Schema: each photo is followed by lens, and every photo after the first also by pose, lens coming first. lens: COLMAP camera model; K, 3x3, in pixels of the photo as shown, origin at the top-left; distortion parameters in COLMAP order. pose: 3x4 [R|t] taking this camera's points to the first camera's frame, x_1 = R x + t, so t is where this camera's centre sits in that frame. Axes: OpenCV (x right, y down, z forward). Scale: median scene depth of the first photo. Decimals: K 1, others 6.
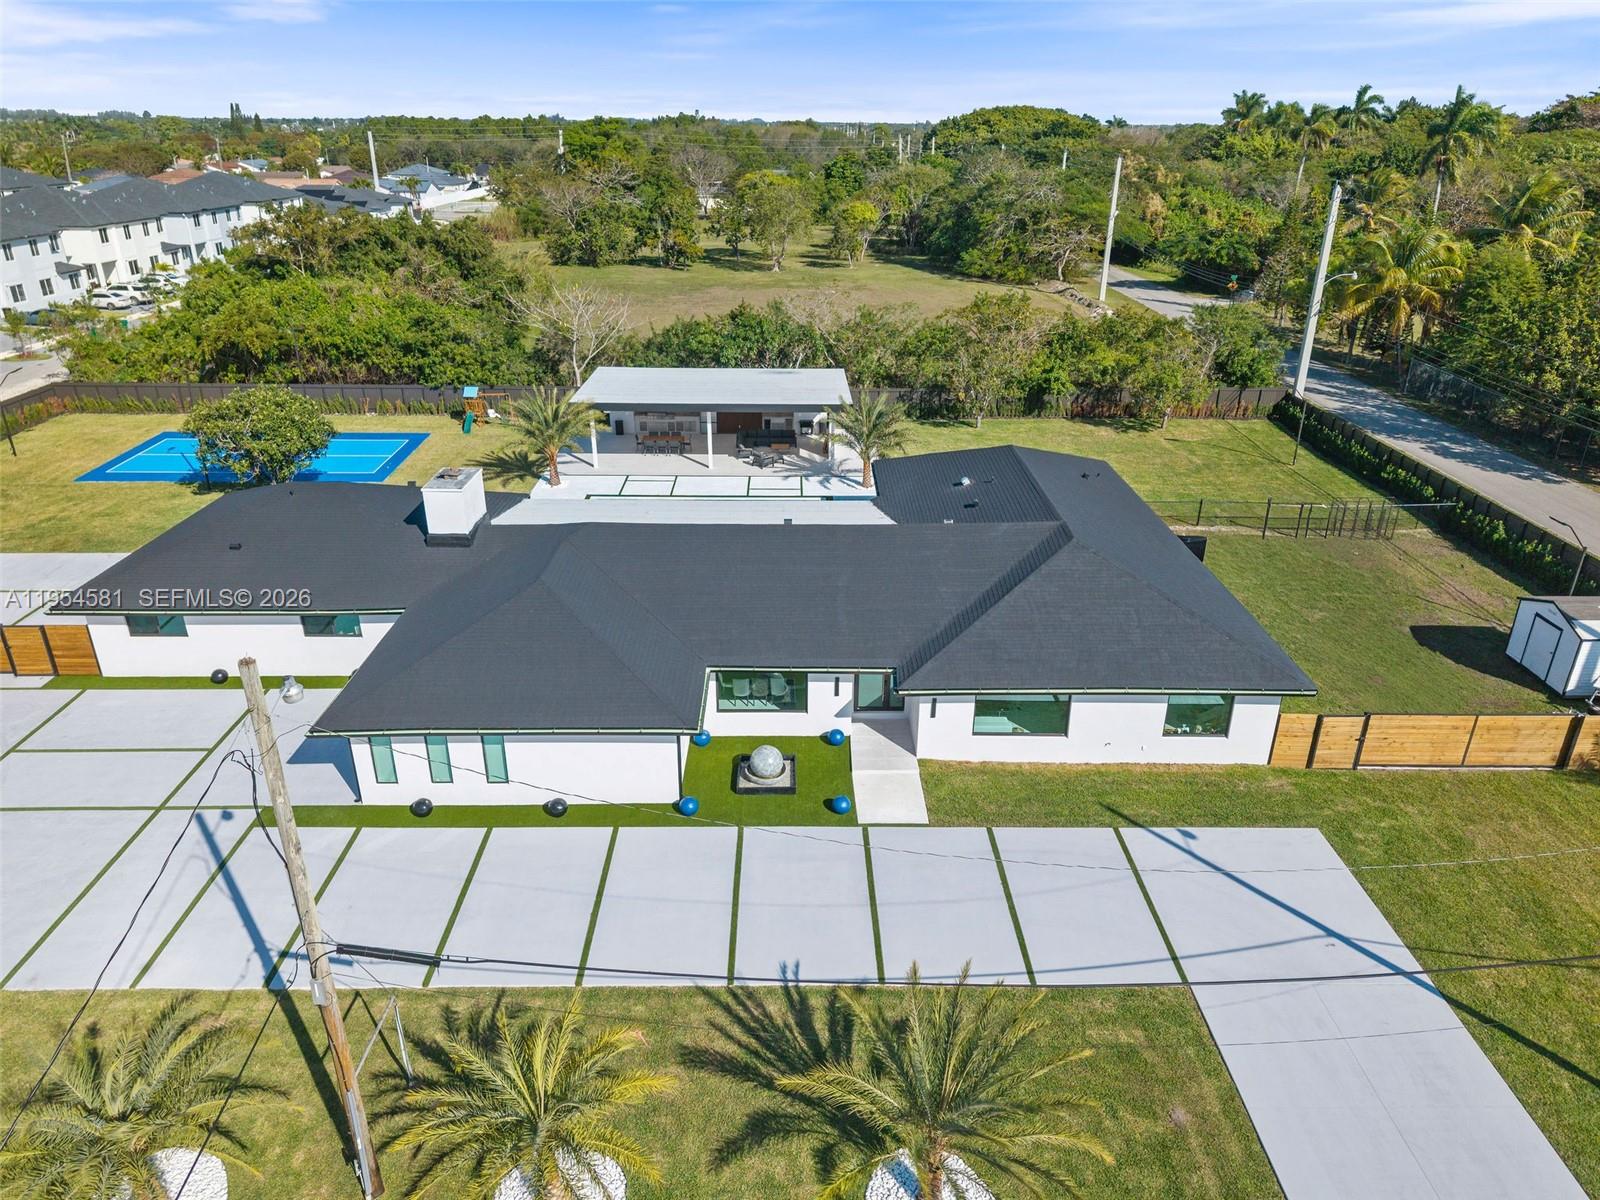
lens RADIAL K [[1073.3, 0, 806.0], [0, 1073.3, 591.5], [0, 0, 1]] dist [0.023322, -0.031327]
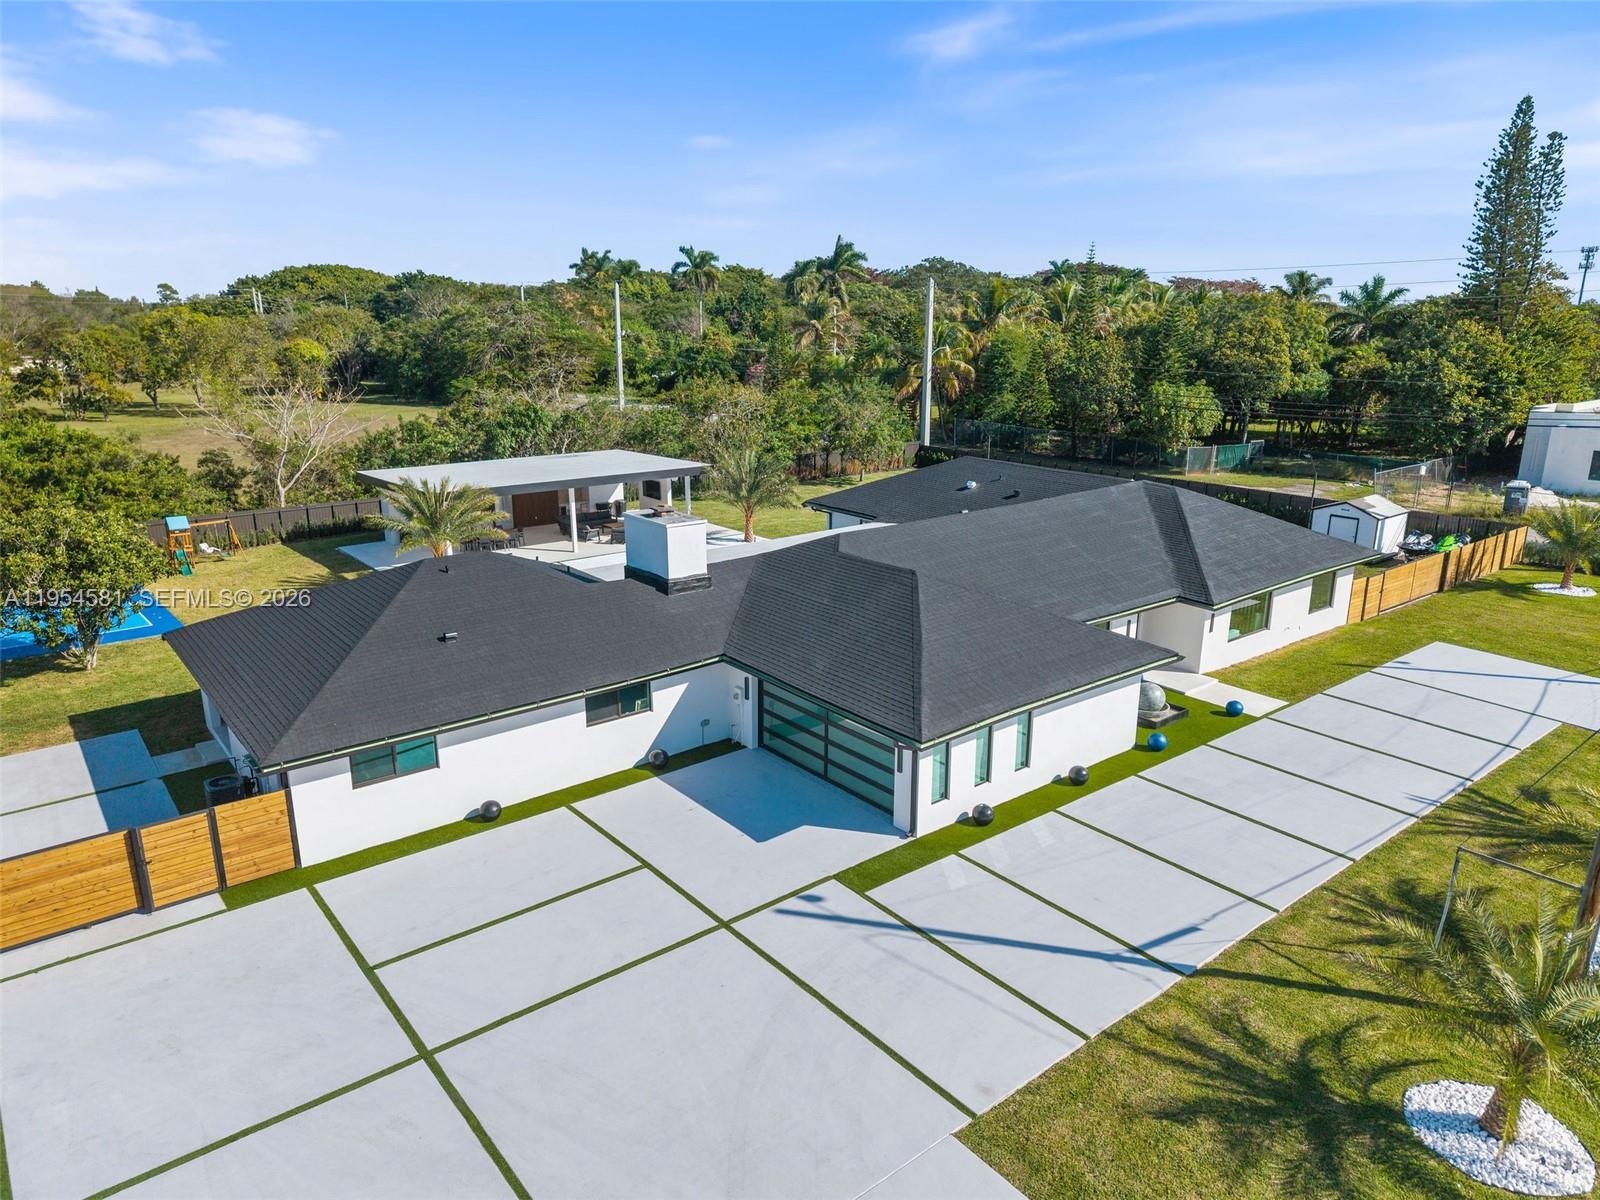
lens RADIAL K [[1073.3, 0, 800.6], [0, 1073.3, 597.7], [0, 0, 1]] dist [0.023322, -0.031327]
pose [[0.783668, -0.167107, 0.598281, -0.799433], [0.250829, 0.966252, -0.058666, 0.036085], [-0.568287, 0.196041, 0.799136, 0.291035]]
